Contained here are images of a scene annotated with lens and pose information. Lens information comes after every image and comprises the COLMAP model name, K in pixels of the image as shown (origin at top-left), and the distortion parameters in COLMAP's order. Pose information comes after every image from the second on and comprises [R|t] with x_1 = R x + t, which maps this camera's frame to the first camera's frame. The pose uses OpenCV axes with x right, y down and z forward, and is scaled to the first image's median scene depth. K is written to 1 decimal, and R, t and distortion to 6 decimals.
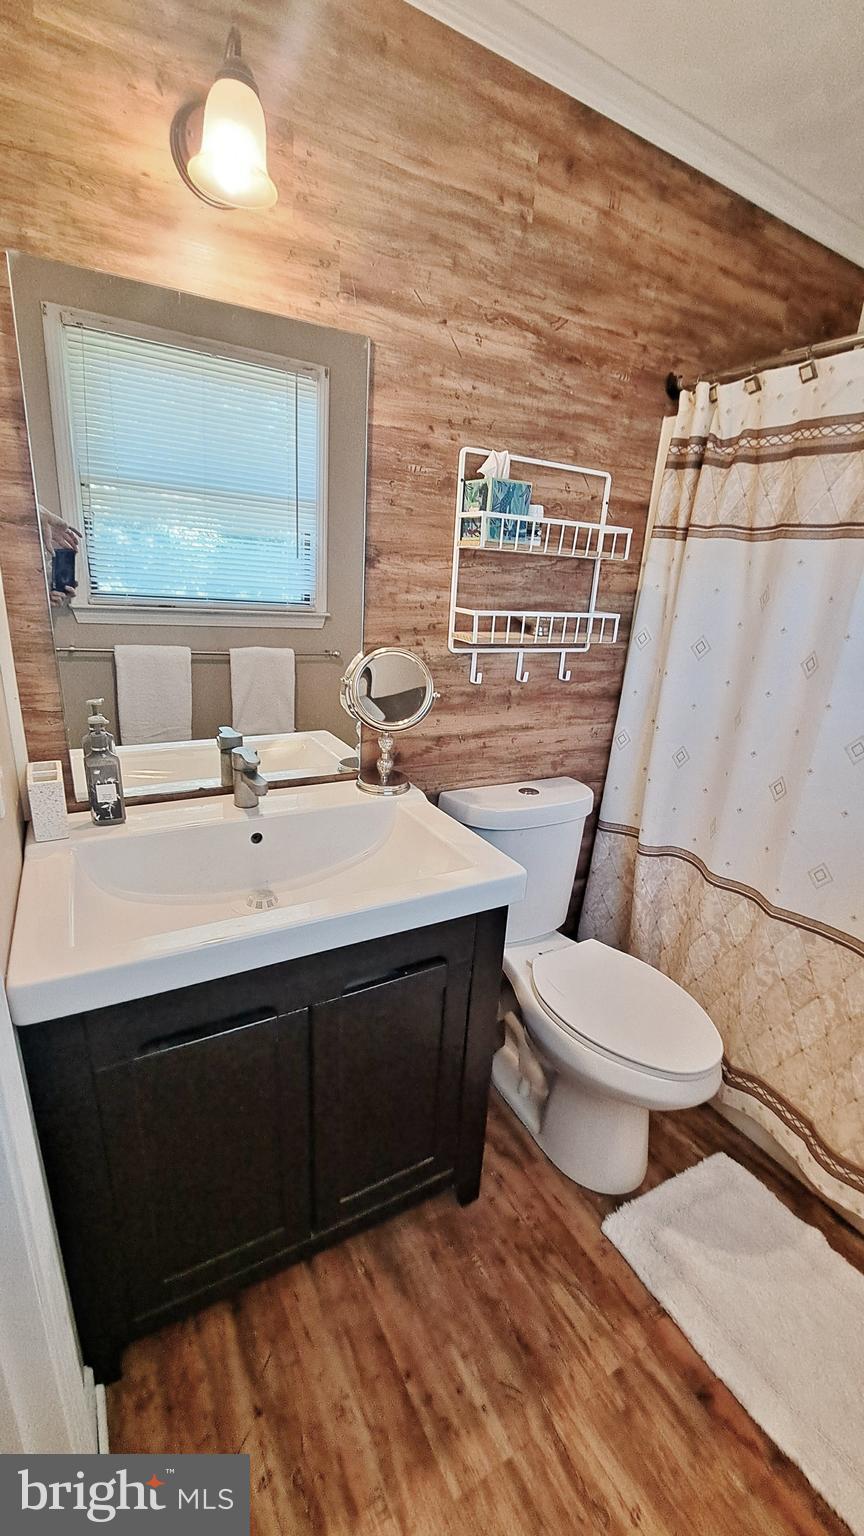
lens RADIAL K [[613.2, 0, 451.7], [0, 613.2, 797.4], [0, 0, 1]] dist [-0.002429, -0.013035]
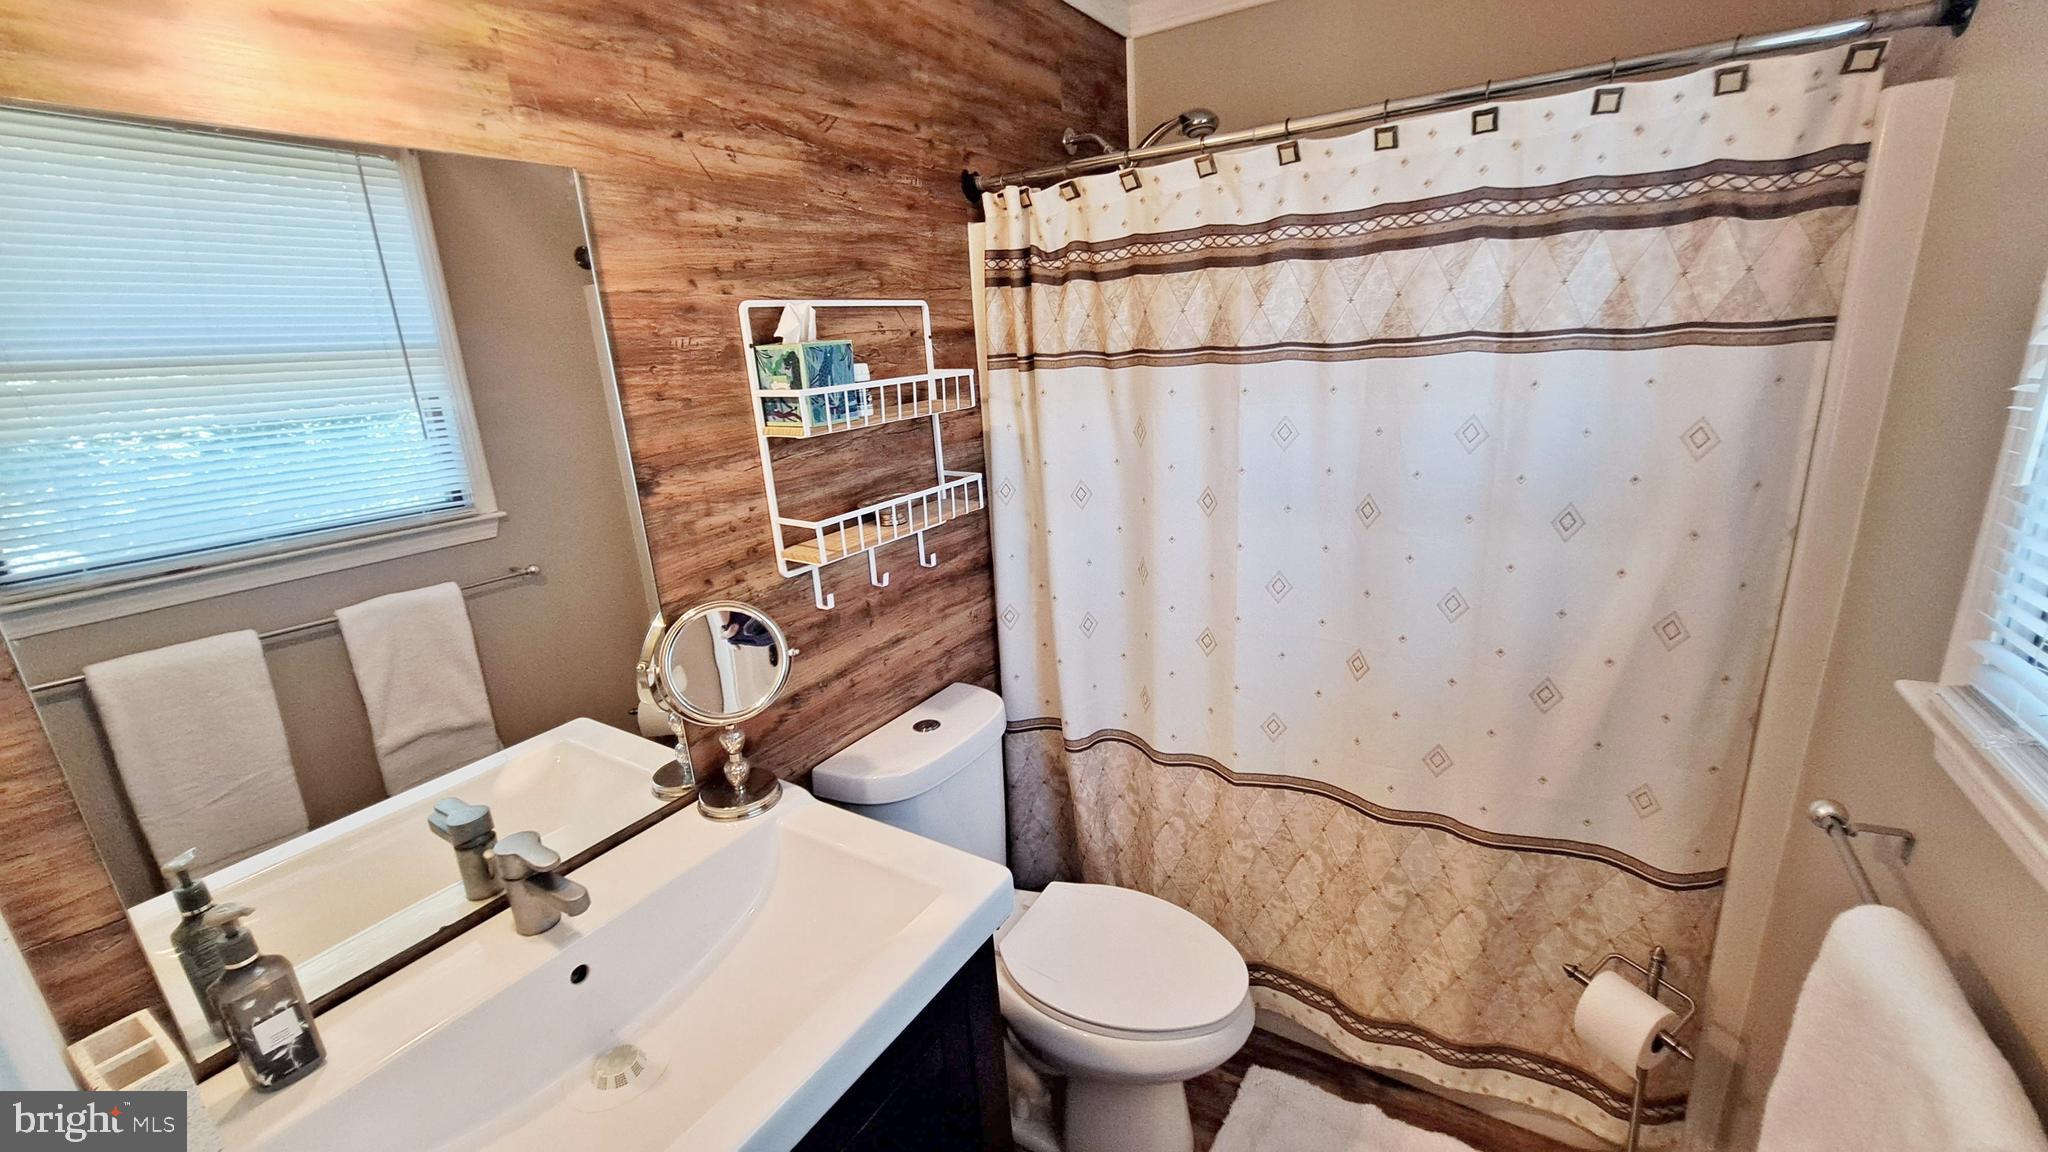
lens RADIAL K [[813.7, 0, 1023.3], [0, 813.7, 568.7], [0, 0, 1]] dist [-0.016037, -0.000426]
pose [[0.875003, -0.238682, 0.421190, -0.156961], [0.253301, 0.967141, 0.021844, -0.206239], [-0.412564, 0.087574, 0.906709, 0.050222]]
